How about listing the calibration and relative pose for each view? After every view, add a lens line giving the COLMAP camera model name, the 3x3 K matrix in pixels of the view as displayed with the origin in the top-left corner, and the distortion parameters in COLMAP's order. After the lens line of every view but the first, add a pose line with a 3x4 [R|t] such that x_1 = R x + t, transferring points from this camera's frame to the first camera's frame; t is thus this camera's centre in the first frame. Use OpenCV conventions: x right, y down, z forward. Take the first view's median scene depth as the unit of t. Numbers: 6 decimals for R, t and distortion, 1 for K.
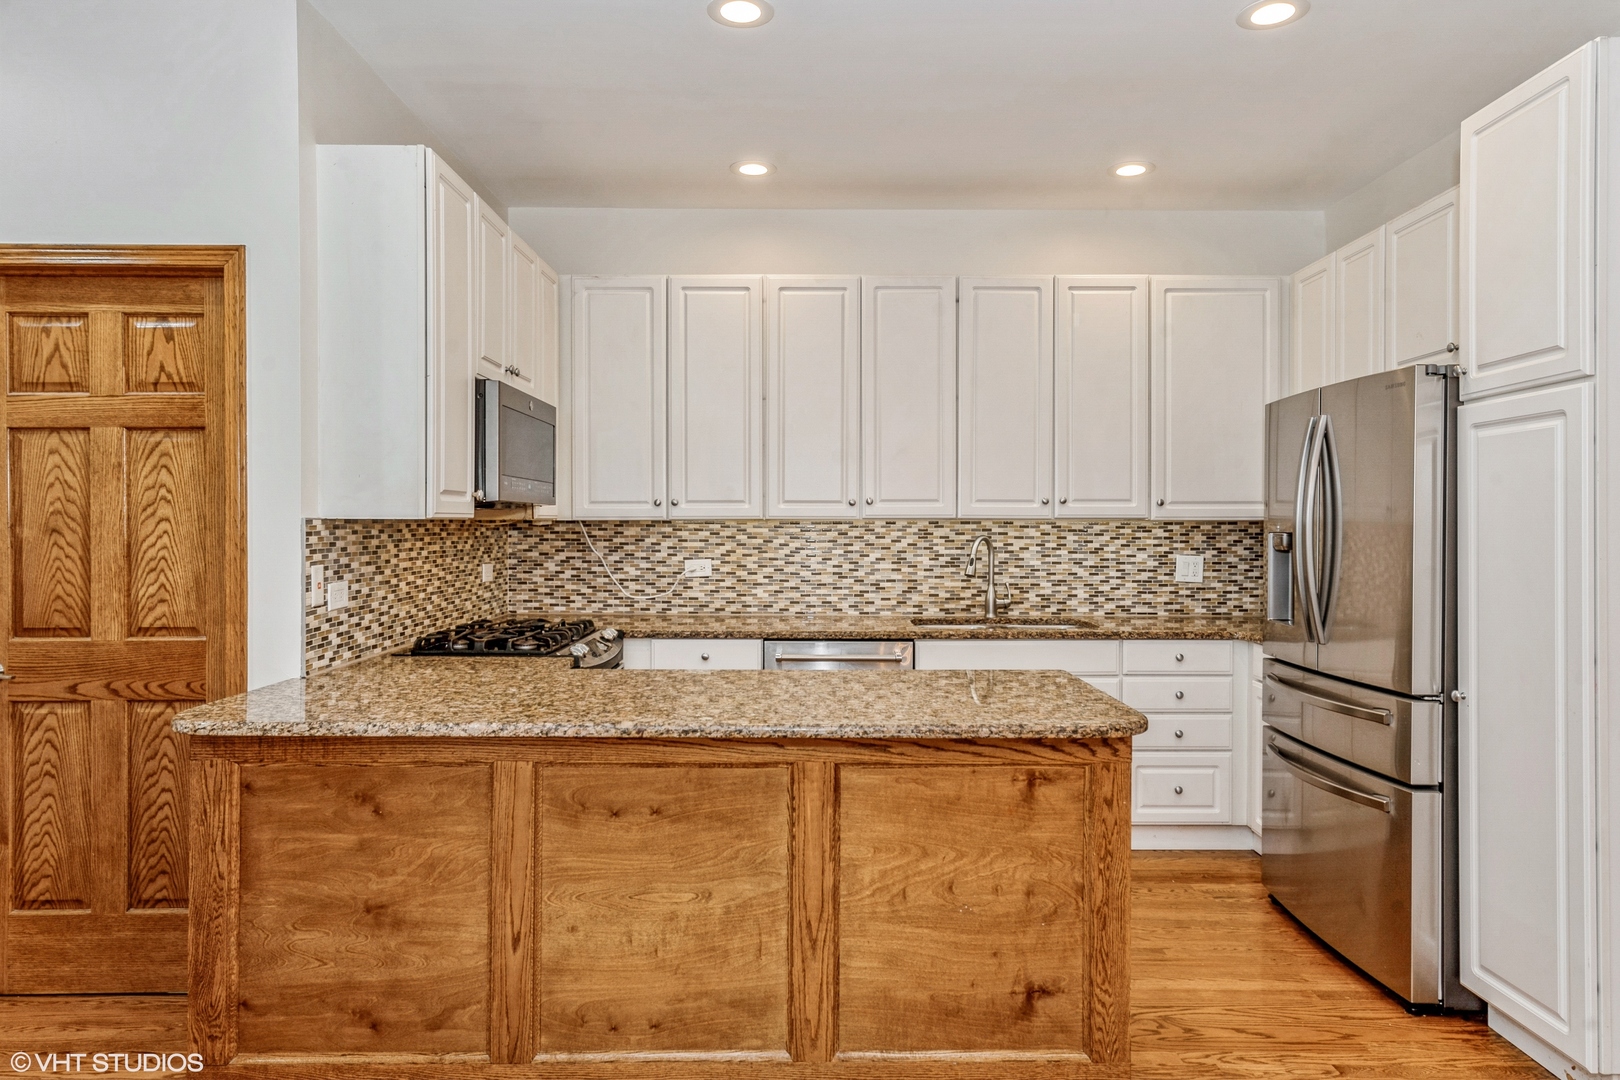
lens RADIAL K [[1078.2, 0, 810.1], [0, 1078.2, 544.7], [0, 0, 1]] dist [0.006443, -0.001220]
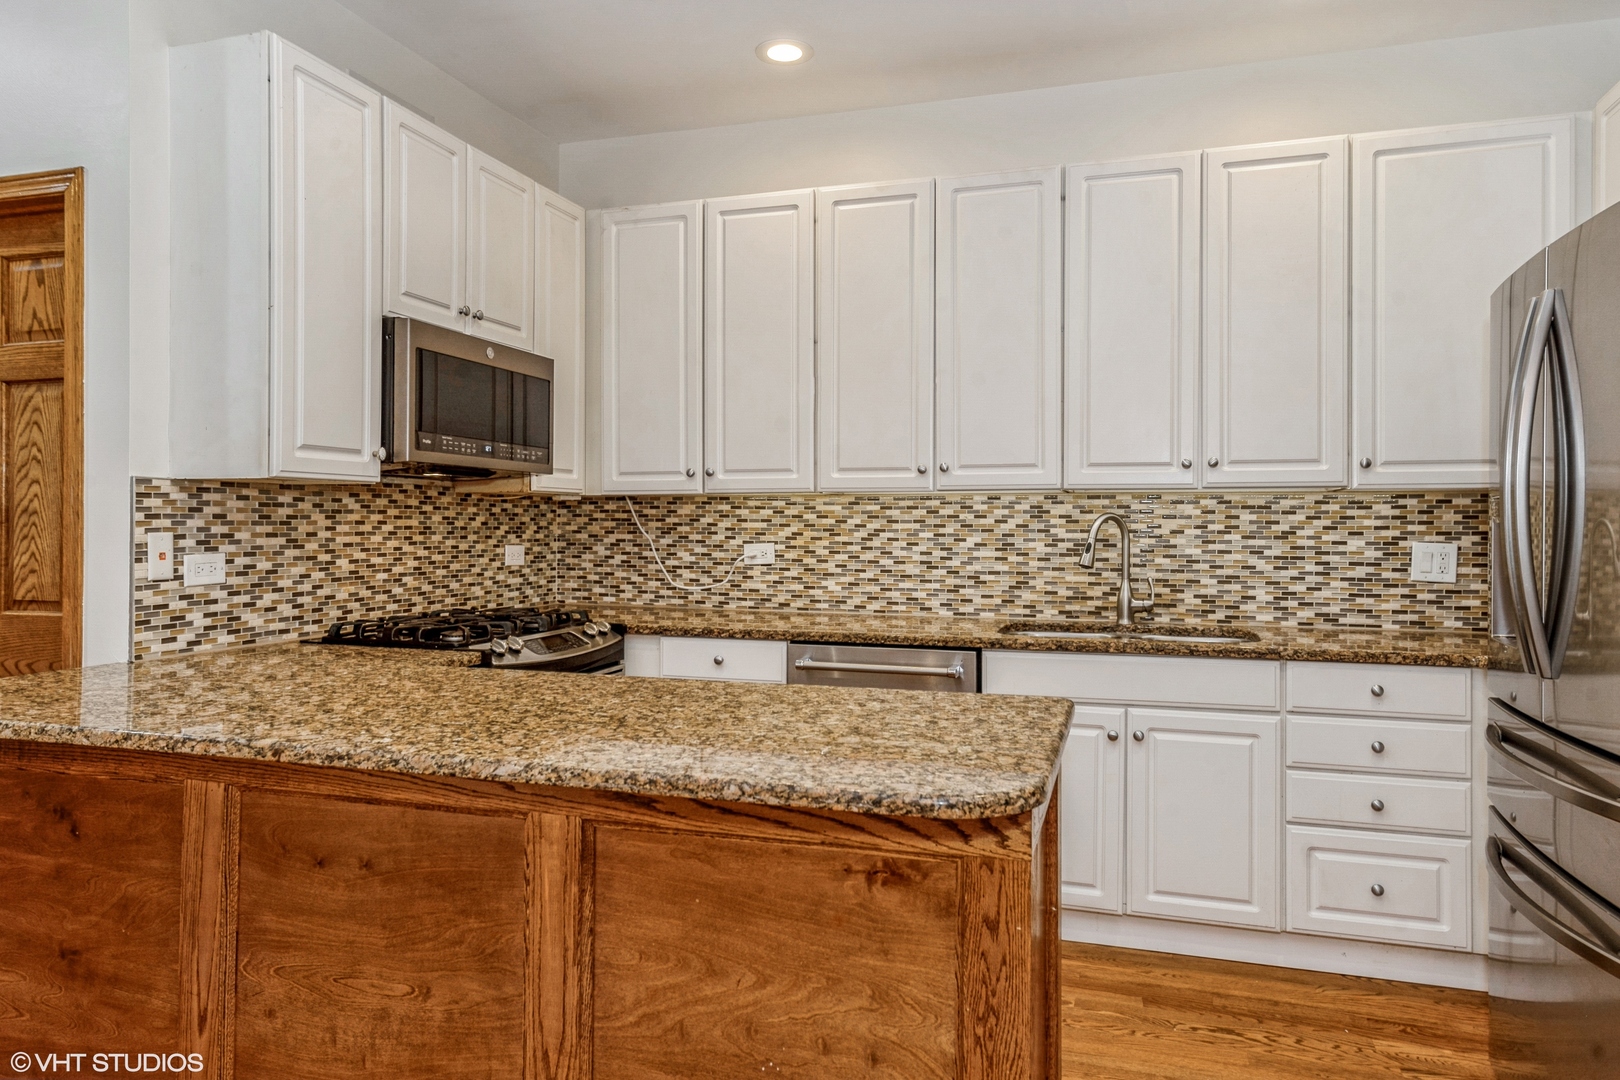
lens RADIAL K [[1101.3, 0, 811.6], [0, 1101.3, 532.2], [0, 0, 1]] dist [0.011315, 0.006932]
pose [[0.947482, 0.003407, -0.319792, 0.276298], [-0.008917, 0.999836, -0.015765, 0.024411], [0.319686, 0.017789, 0.947357, 0.285736]]
